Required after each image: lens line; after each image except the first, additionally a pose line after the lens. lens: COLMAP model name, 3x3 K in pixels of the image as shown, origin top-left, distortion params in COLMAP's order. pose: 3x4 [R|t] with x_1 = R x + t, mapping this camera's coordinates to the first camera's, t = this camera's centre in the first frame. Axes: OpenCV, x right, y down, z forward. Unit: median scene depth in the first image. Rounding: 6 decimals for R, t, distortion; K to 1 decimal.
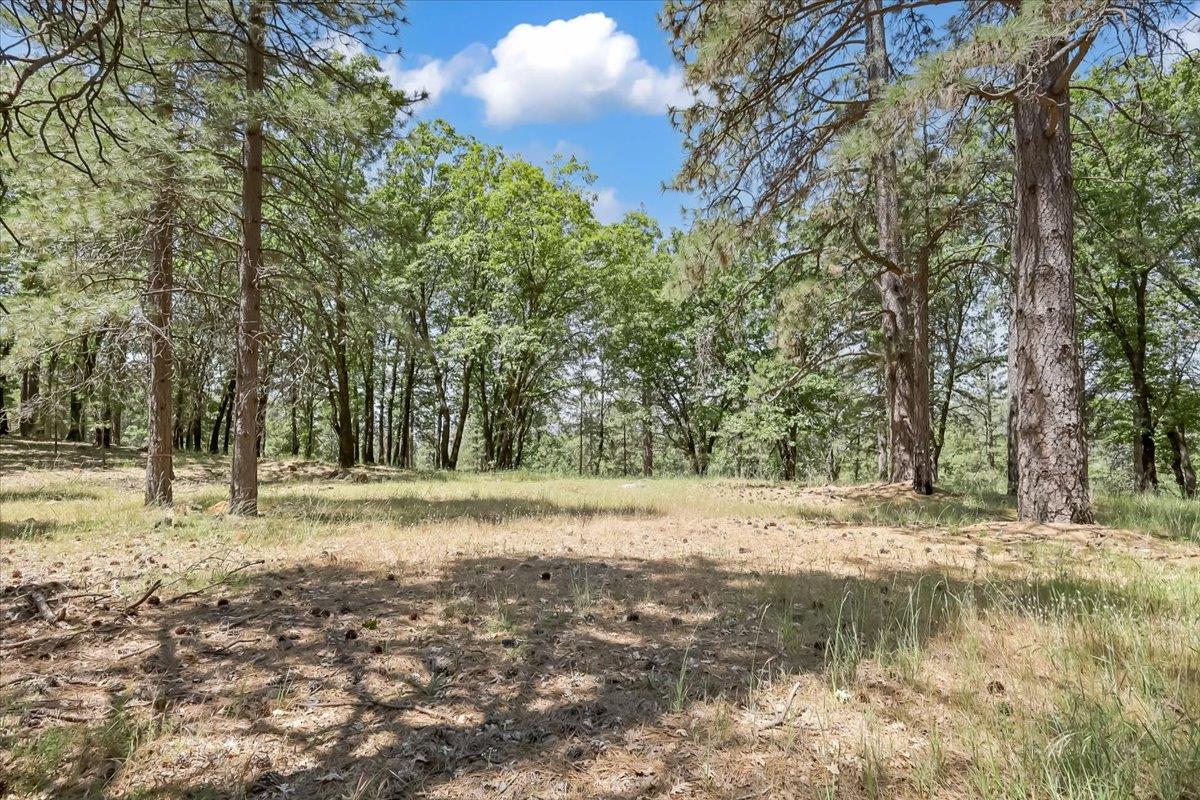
lens RADIAL K [[614.1, 0, 602.1], [0, 614.1, 393.8], [0, 0, 1]] dist [0.000993, 0.001231]
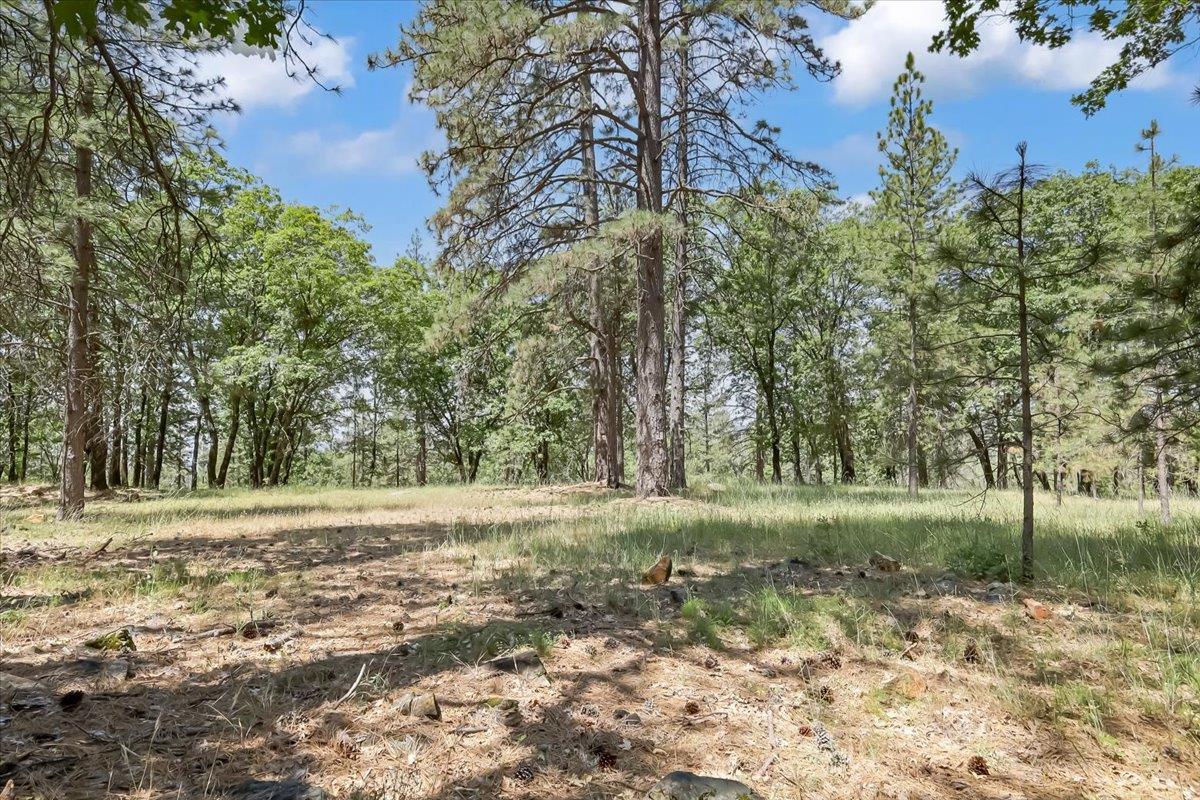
lens RADIAL K [[614.1, 0, 602.1], [0, 614.1, 393.8], [0, 0, 1]] dist [0.000993, 0.001231]
pose [[0.938383, 0.010207, 0.345447, 0.001879], [-0.002176, 0.999718, -0.023629, -0.011804], [-0.345591, 0.021421, 0.938141, -0.172725]]
